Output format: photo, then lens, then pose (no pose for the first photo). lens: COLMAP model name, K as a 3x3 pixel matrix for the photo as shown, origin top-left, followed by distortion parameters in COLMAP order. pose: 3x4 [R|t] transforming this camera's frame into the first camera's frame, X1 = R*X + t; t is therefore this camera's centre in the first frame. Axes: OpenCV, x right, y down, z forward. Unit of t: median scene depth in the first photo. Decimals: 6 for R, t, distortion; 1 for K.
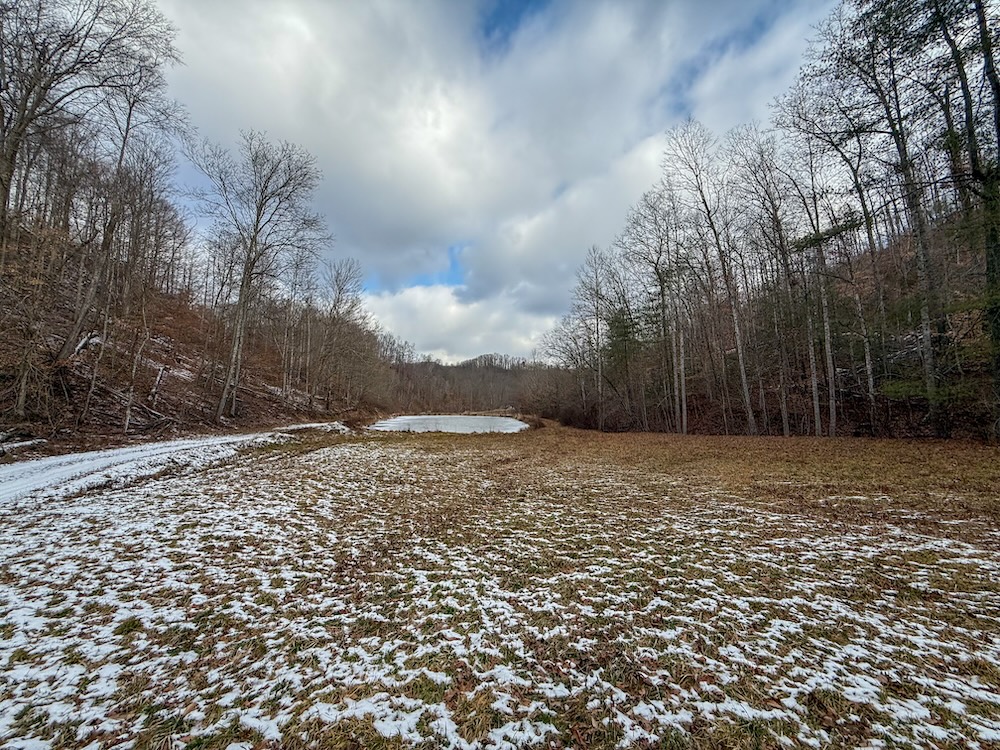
lens RADIAL K [[395.2, 0, 497.0], [0, 395.2, 374.7], [0, 0, 1]] dist [-0.000289, -0.000271]
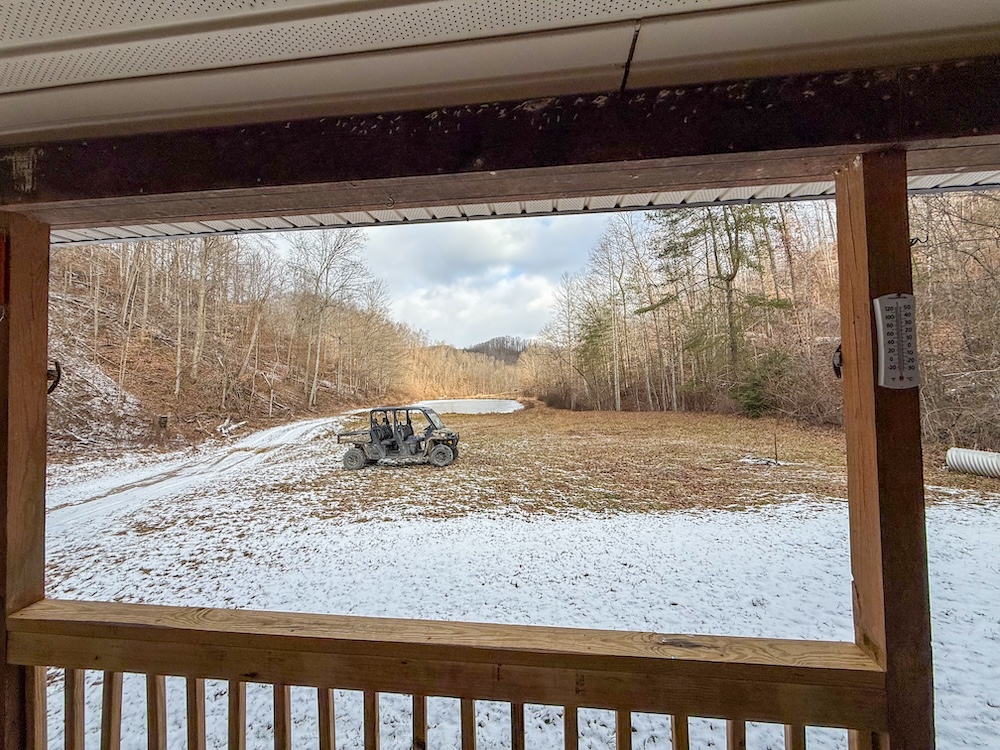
lens RADIAL K [[395.2, 0, 497.0], [0, 395.2, 374.7], [0, 0, 1]] dist [-0.000289, -0.000271]
pose [[0.999003, -0.026288, -0.036083, 0.053013], [0.028049, 0.998395, 0.049198, -0.056252], [0.034732, -0.050162, 0.998137, -0.383737]]
